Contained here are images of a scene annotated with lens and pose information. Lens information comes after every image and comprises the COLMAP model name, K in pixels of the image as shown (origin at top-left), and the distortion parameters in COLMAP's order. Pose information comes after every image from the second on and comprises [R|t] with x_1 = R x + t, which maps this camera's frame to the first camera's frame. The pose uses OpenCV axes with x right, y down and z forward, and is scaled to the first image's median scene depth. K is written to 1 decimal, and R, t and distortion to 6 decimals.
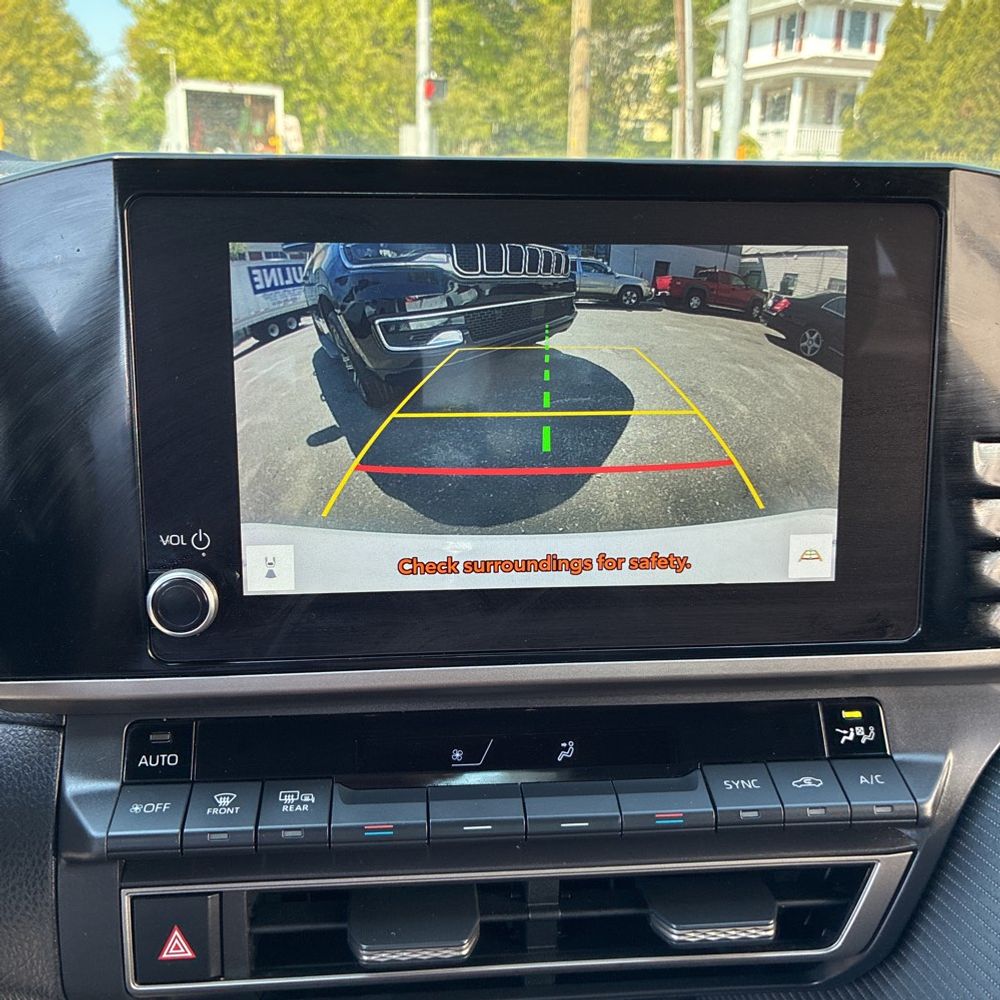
lens RADIAL K [[1058.3, 0, 500.0], [0, 1058.3, 500.0], [0, 0, 1]] dist [-0.015607, 0.016078]
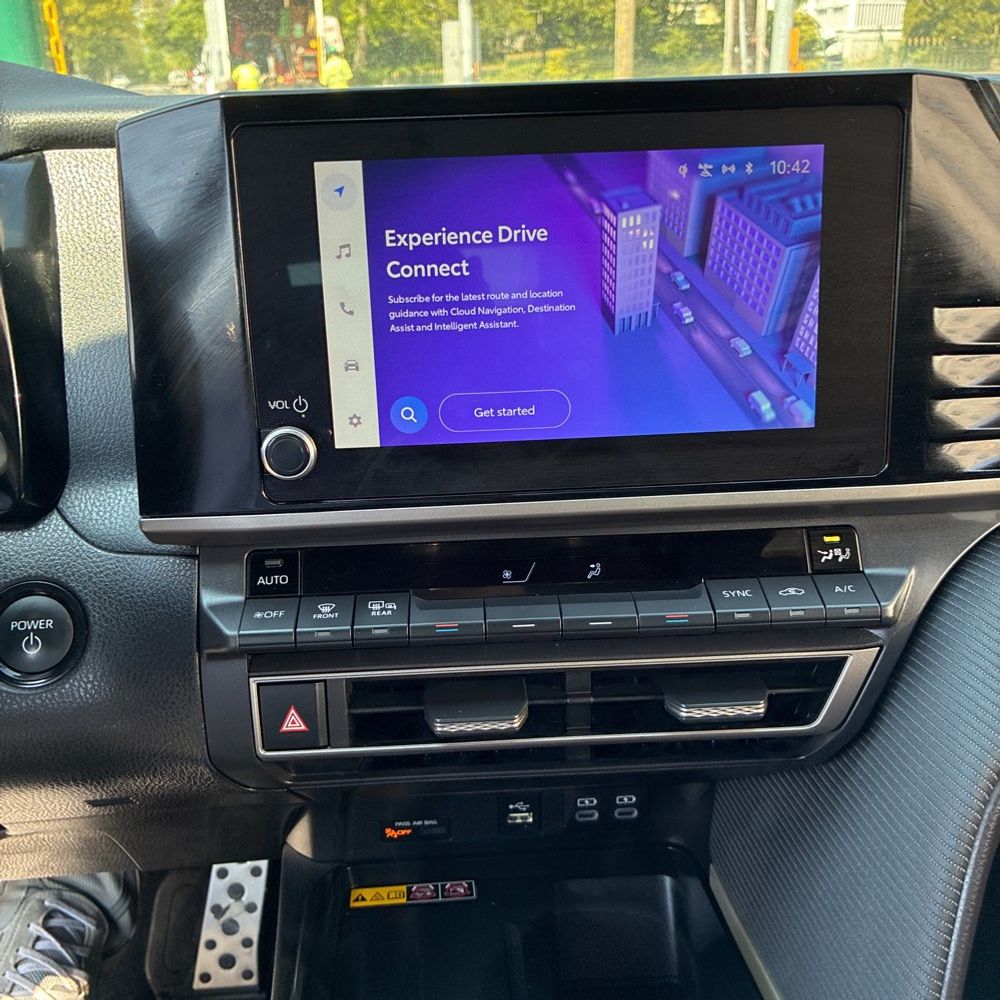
lens RADIAL K [[1054.5, 0, 486.3], [0, 1054.5, 497.7], [0, 0, 1]] dist [0.002196, -0.012349]
pose [[0.997779, -0.018935, -0.063864, 0.016385], [0.024441, 0.995947, 0.086563, 0.043246], [0.061966, -0.087932, 0.994197, -0.238093]]
